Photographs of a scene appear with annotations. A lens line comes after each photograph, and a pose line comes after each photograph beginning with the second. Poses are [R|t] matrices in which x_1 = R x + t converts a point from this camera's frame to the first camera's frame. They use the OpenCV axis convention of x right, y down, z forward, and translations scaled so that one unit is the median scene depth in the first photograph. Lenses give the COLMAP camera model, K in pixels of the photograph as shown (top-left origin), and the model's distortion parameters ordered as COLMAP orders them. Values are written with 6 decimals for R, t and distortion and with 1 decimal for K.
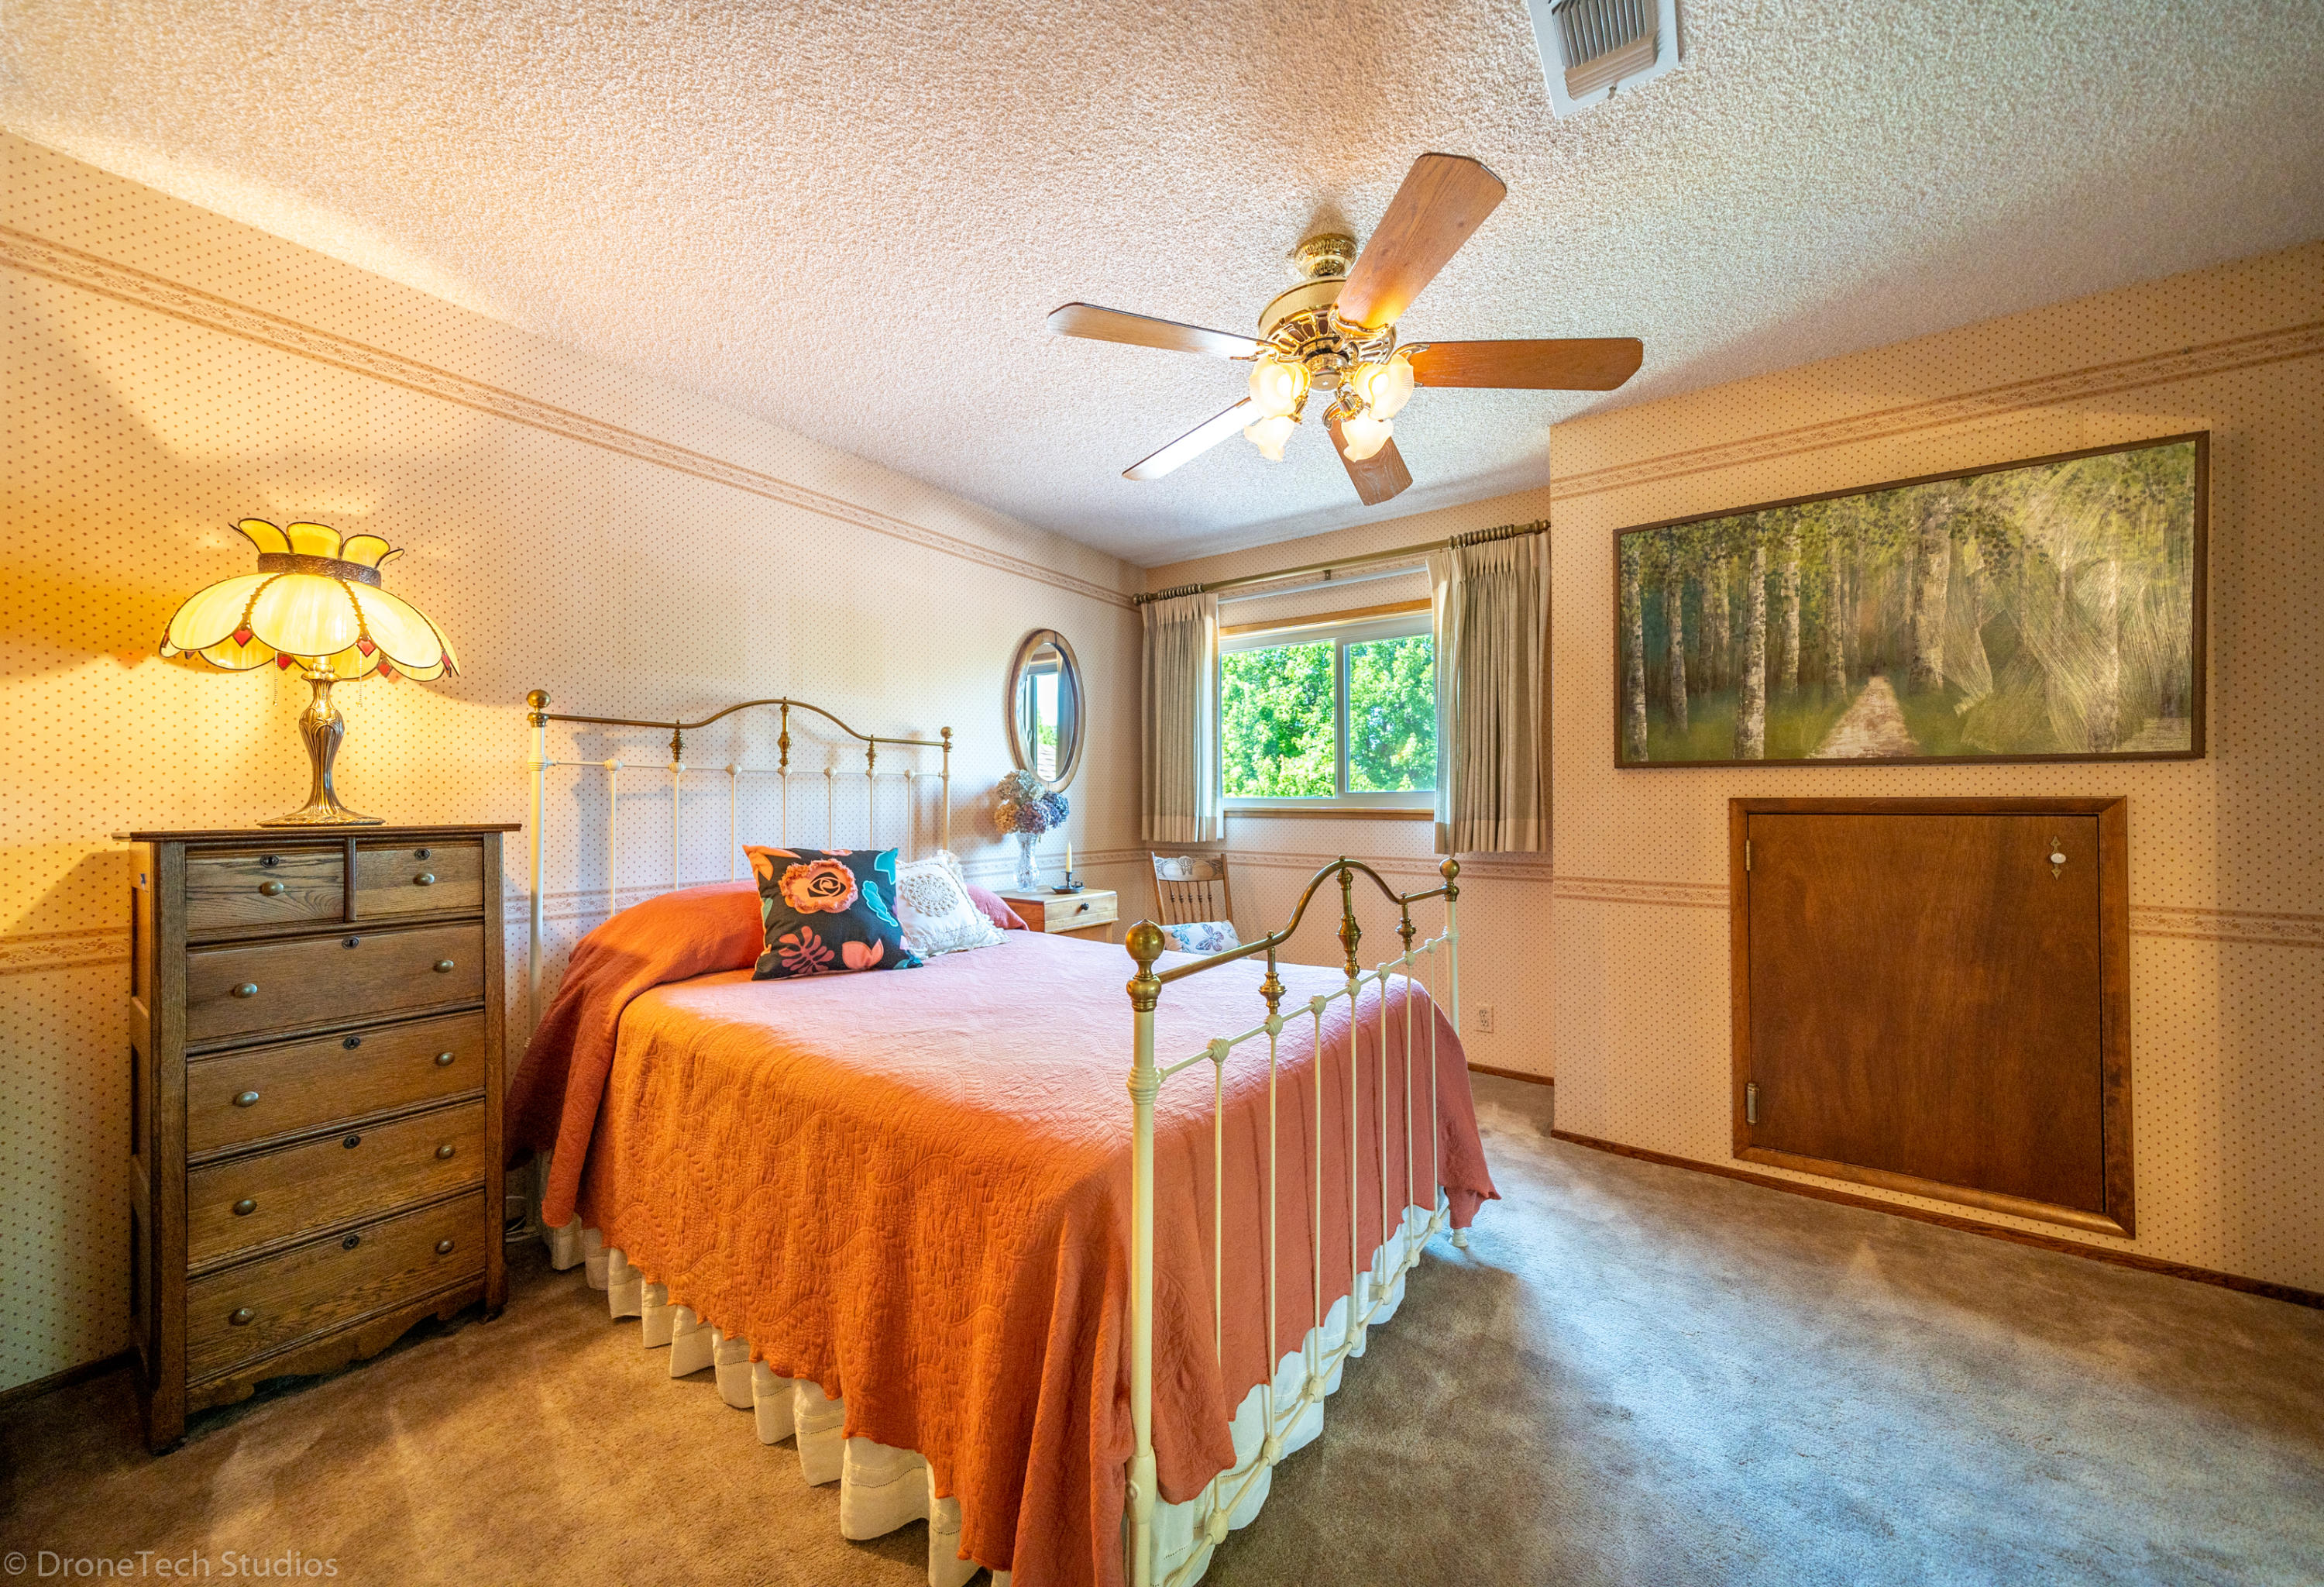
lens RADIAL K [[810.3, 0, 1162.0], [0, 810.3, 793.5], [0, 0, 1]] dist [0.000181, -0.000431]
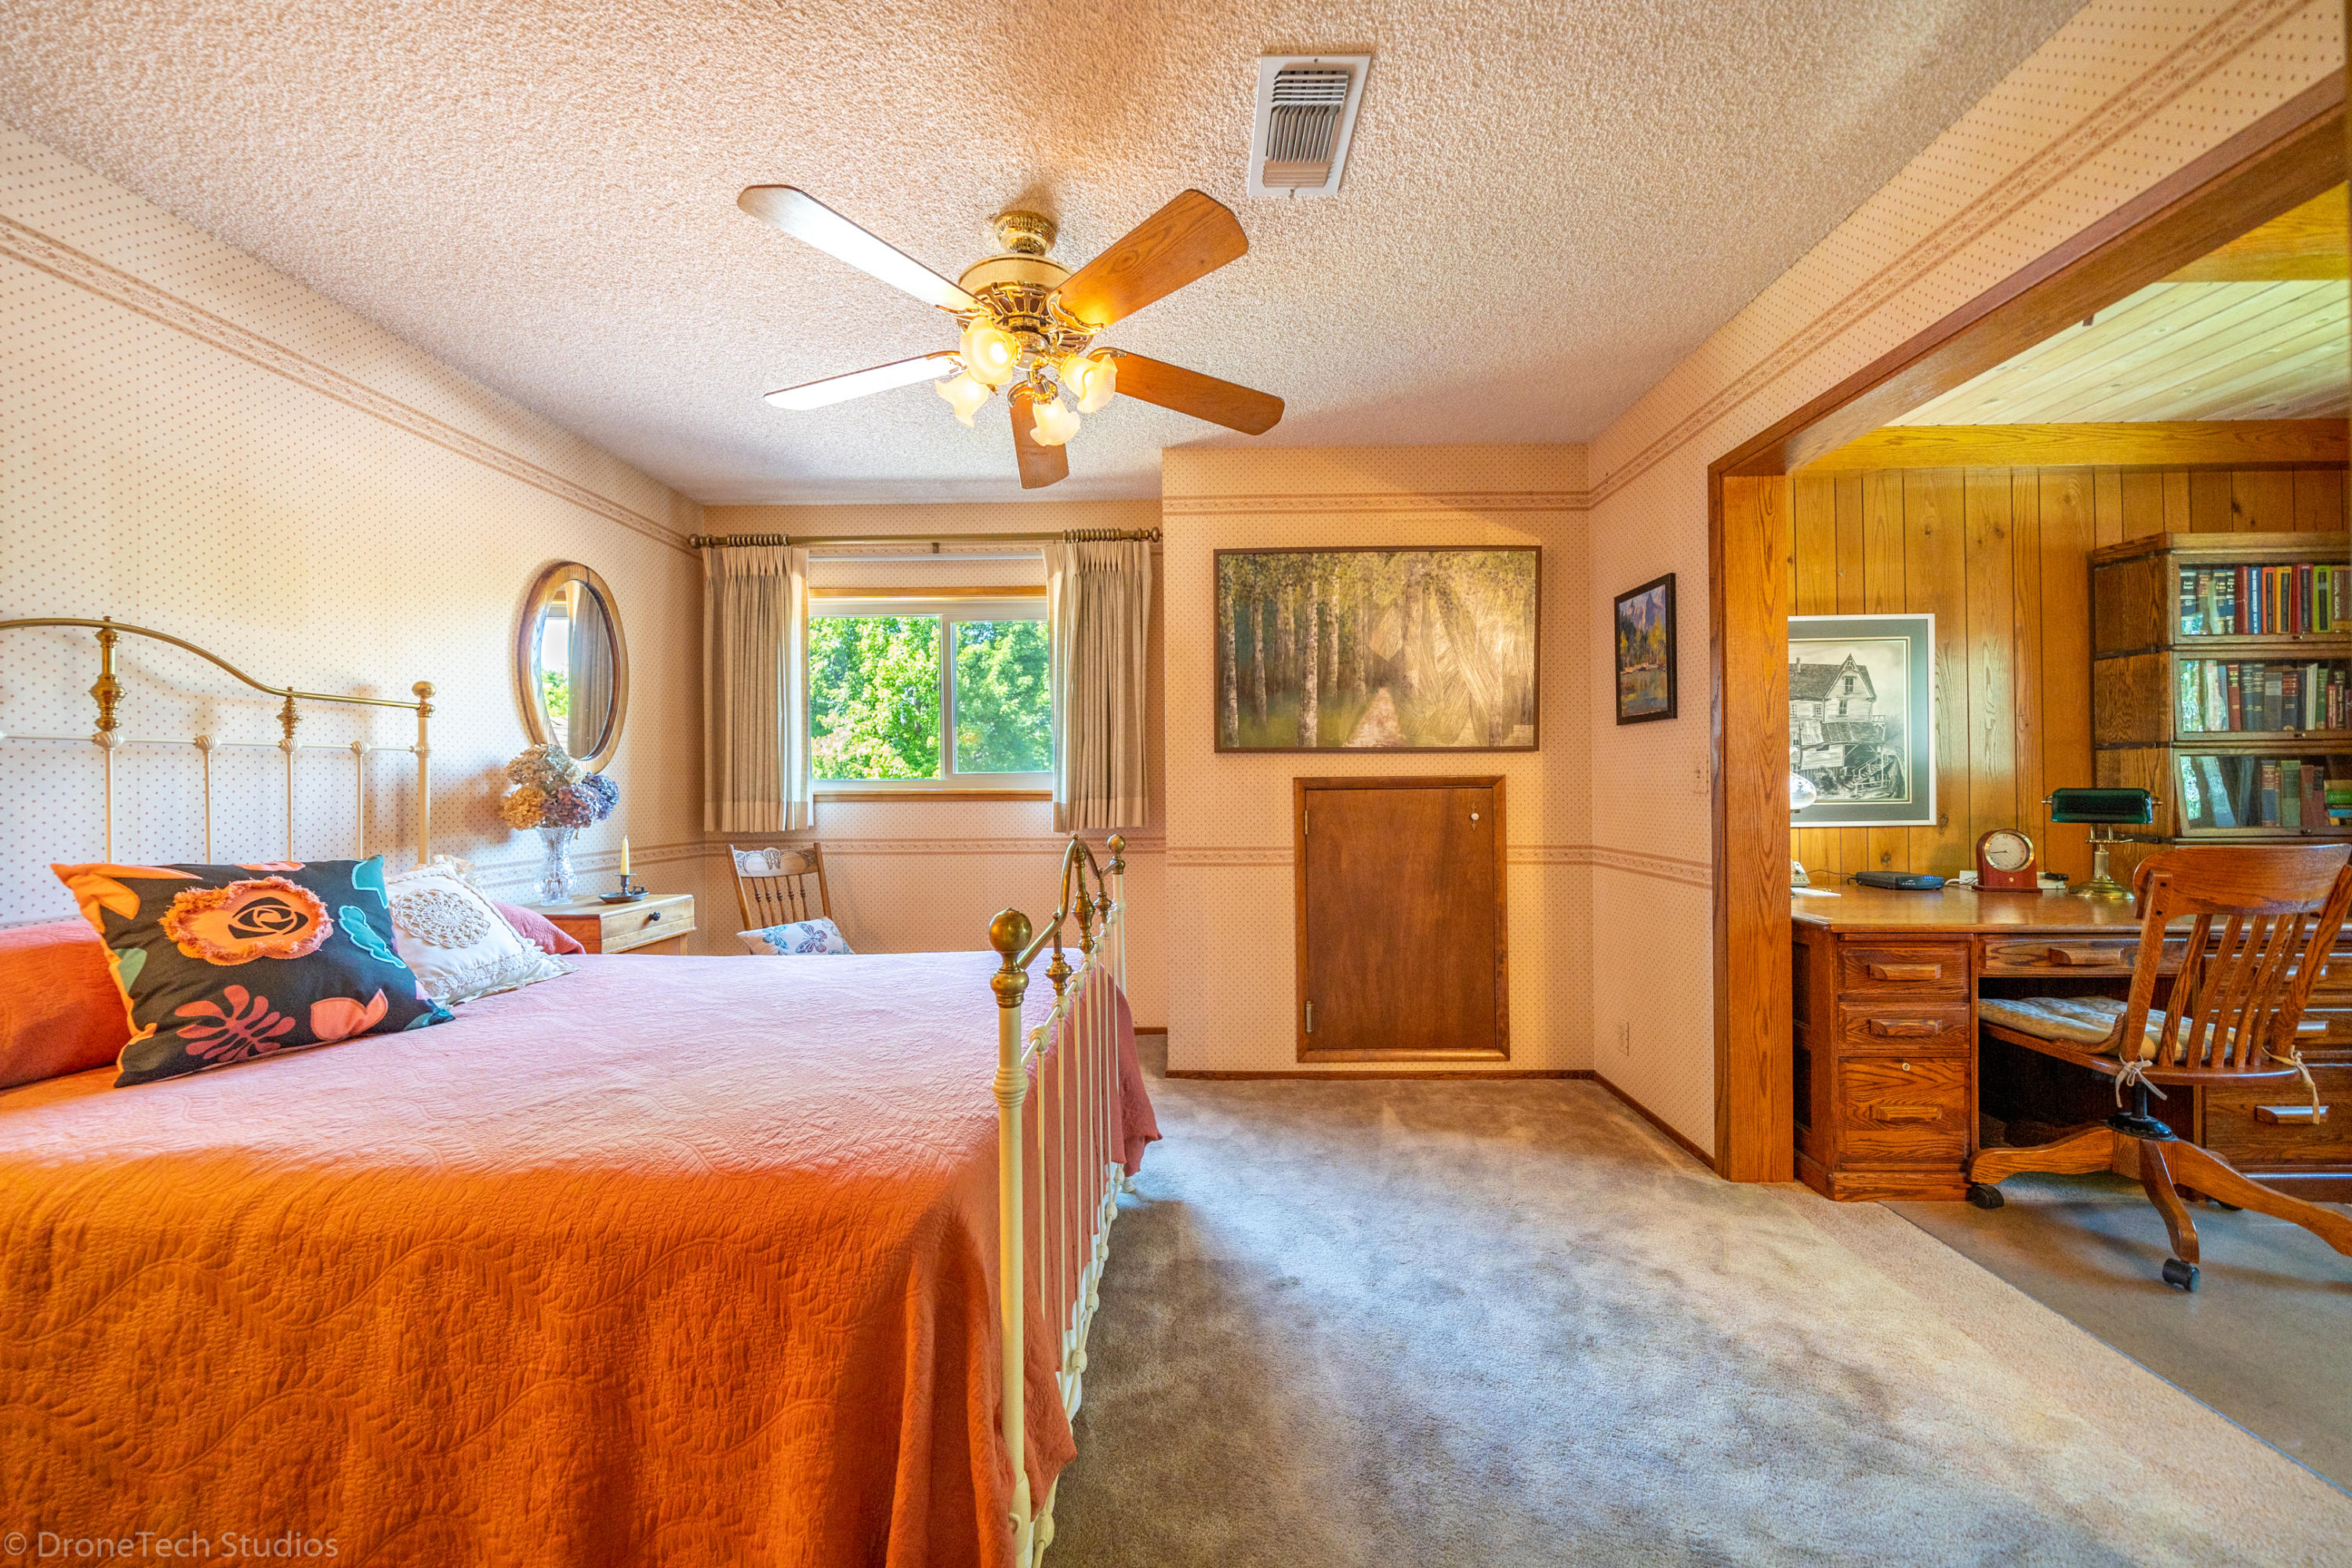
lens RADIAL K [[822.4, 0, 1176.2], [0, 822.4, 778.2], [0, 0, 1]] dist [-0.002075, -0.000266]
pose [[0.825739, -0.004533, 0.564035, -0.186730], [0.002890, 0.999989, 0.003806, 0.001583], [-0.564046, -0.001513, 0.825742, 0.054382]]
